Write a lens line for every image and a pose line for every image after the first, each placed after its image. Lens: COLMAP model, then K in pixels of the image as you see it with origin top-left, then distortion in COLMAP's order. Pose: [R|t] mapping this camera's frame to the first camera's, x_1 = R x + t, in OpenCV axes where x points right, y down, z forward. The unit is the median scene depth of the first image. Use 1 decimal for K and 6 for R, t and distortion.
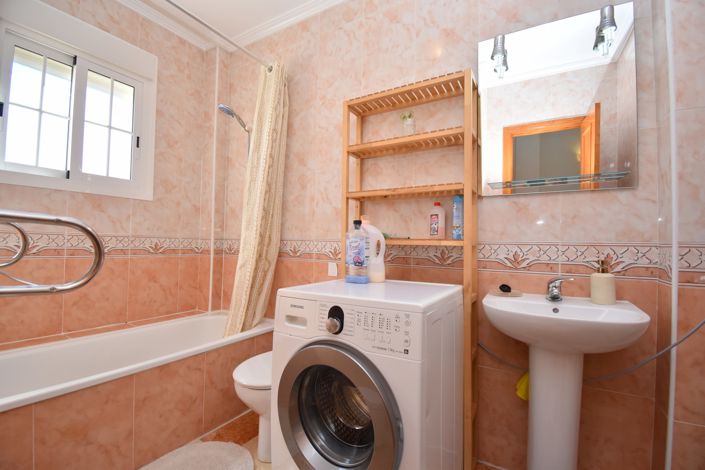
lens RADIAL K [[309.8, 0, 357.9], [0, 309.8, 236.6], [0, 0, 1]] dist [0.000562, -0.013821]
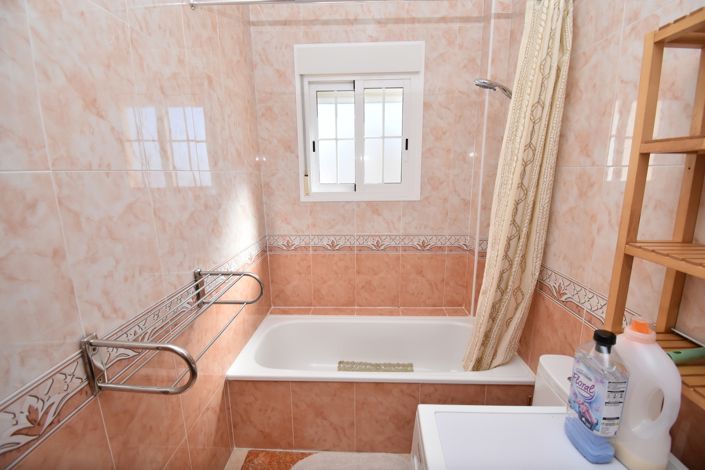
lens RADIAL K [[309.8, 0, 353.1], [0, 309.8, 235.3], [0, 0, 1]] dist [0.000562, -0.013821]
pose [[0.468607, 0.148565, -0.870825, 0.141814], [0.043952, 0.980616, 0.190946, -0.212183], [0.882313, -0.127753, 0.452994, 0.335724]]
